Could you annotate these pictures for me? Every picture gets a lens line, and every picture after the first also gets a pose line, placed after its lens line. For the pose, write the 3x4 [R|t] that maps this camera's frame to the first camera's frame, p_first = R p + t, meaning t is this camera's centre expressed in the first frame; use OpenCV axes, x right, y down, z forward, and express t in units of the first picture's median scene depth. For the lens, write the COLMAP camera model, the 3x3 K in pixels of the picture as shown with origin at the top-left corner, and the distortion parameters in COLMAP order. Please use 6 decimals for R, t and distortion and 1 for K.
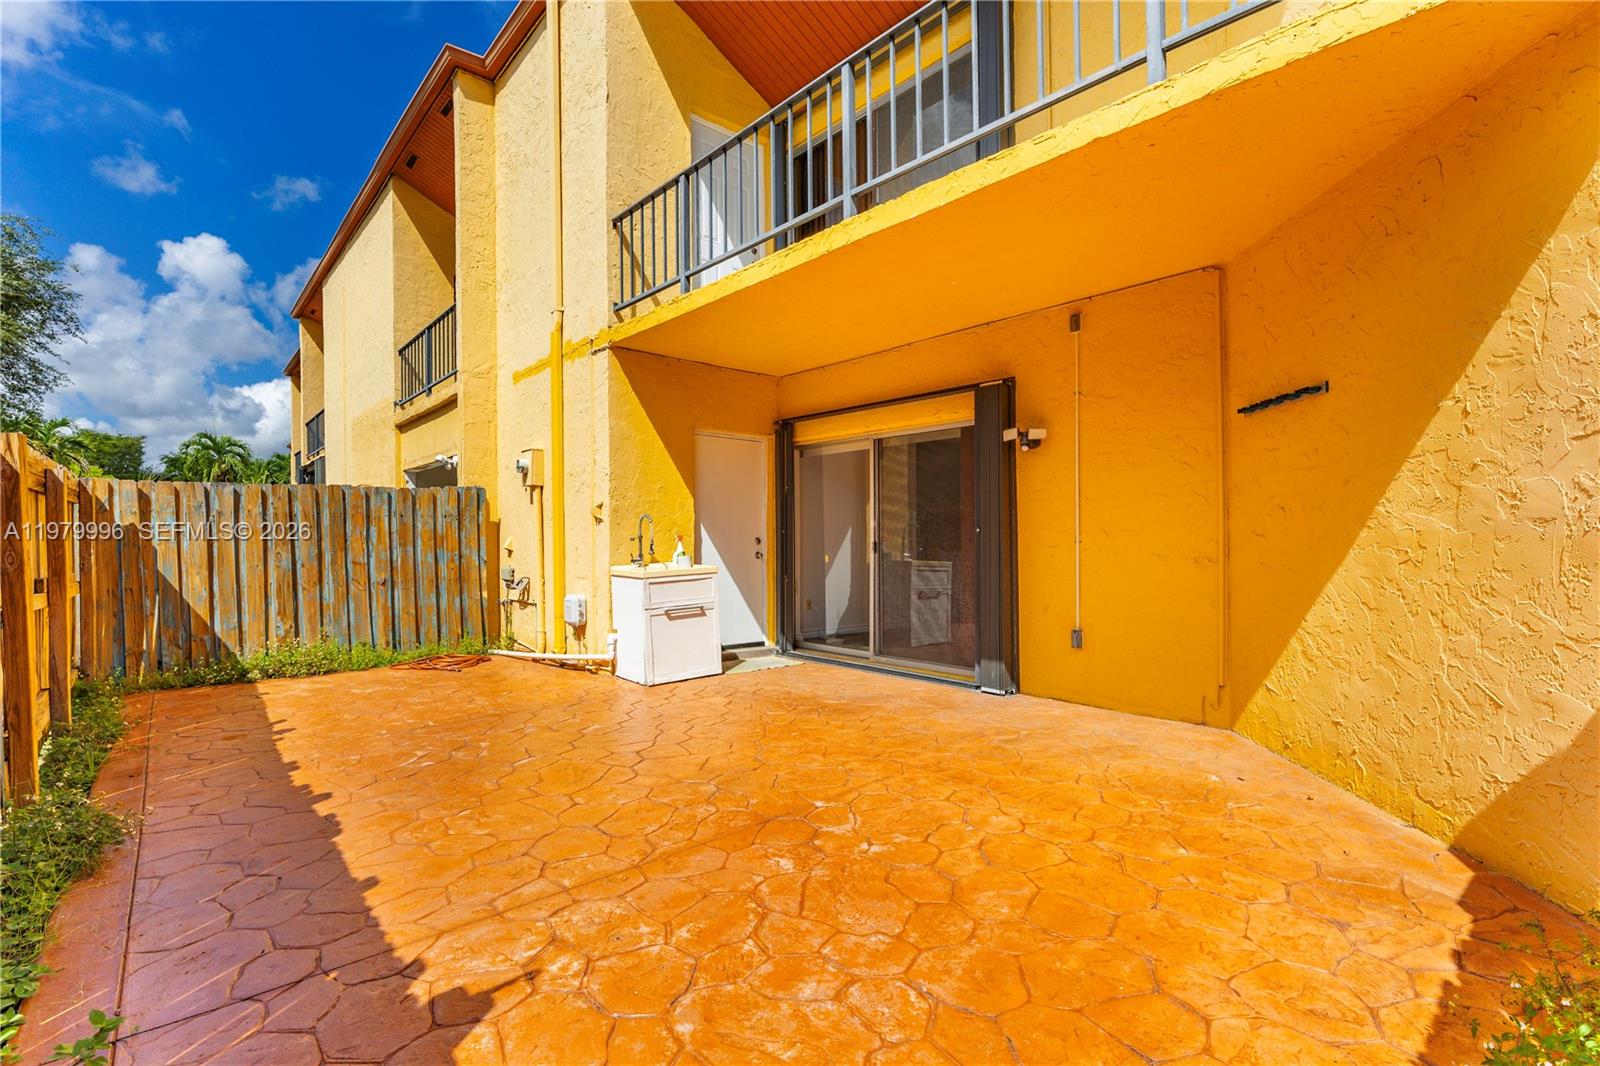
lens RADIAL K [[711.8, 0, 800.9], [0, 711.8, 539.3], [0, 0, 1]] dist [-0.017299, 0.000451]
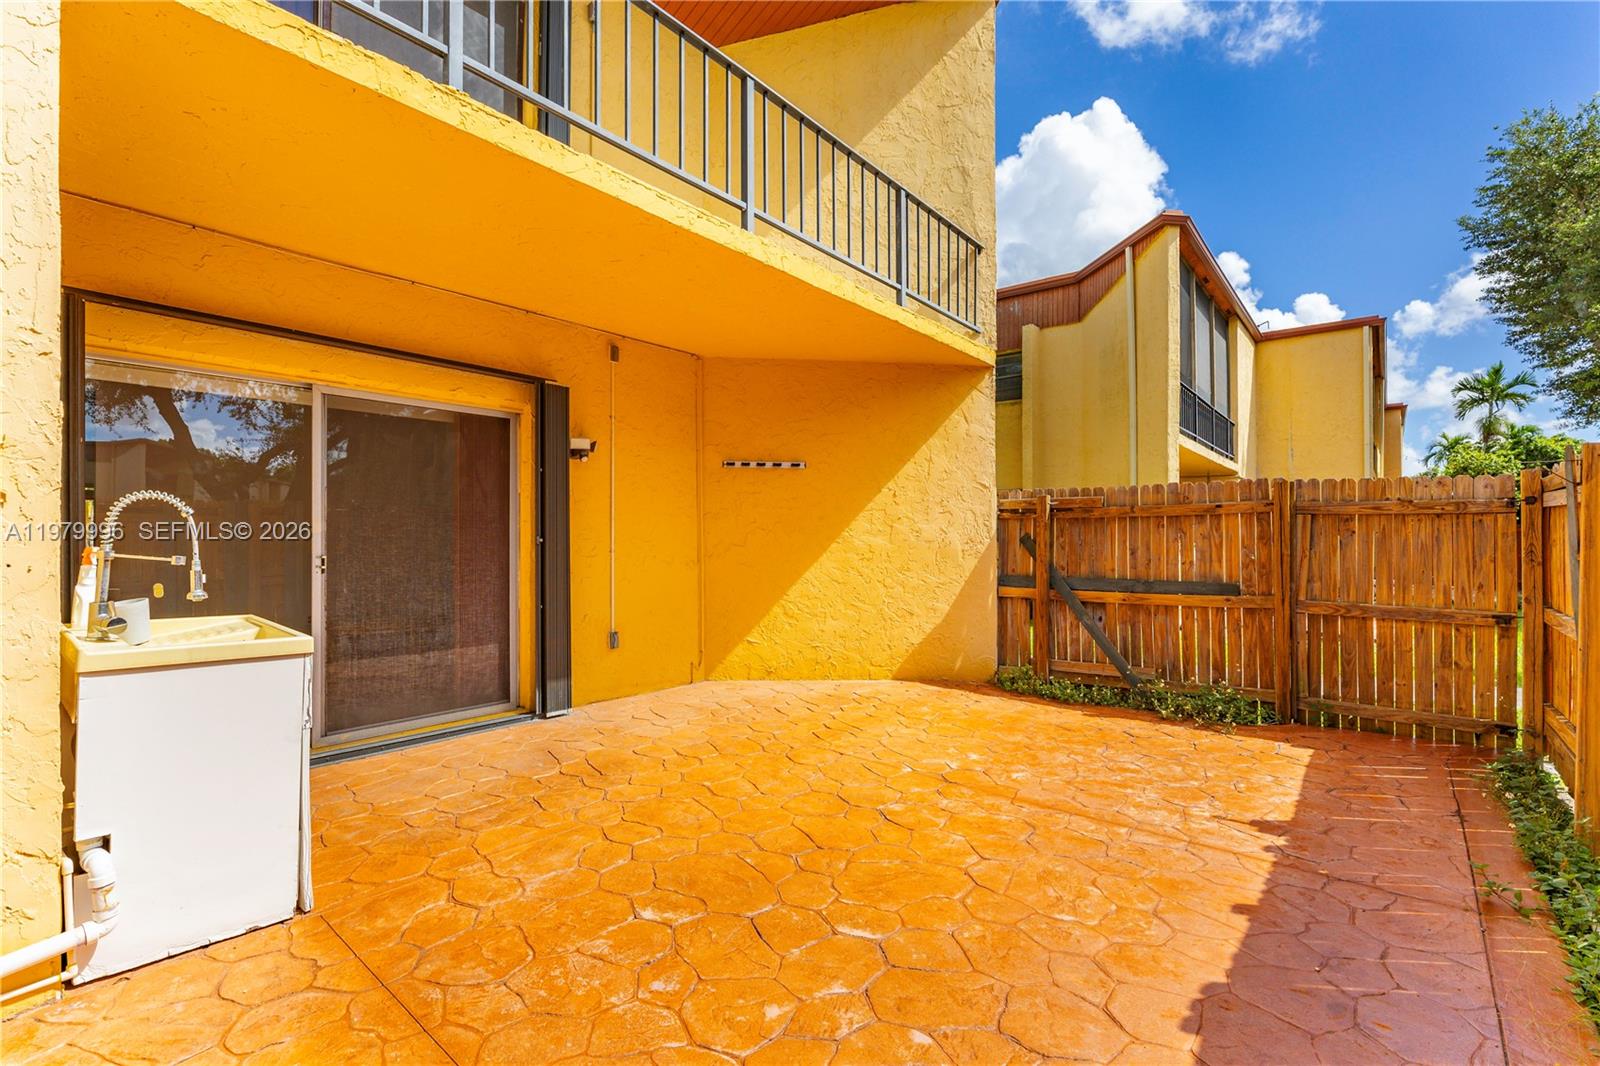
lens RADIAL K [[711.8, 0, 800.7], [0, 711.8, 536.3], [0, 0, 1]] dist [-0.017299, 0.000451]
pose [[-0.129872, 0.005405, 0.991516, -1.417457], [-0.000247, 0.999985, -0.005483, -0.028559], [-0.991531, -0.000957, -0.129869, 1.631588]]
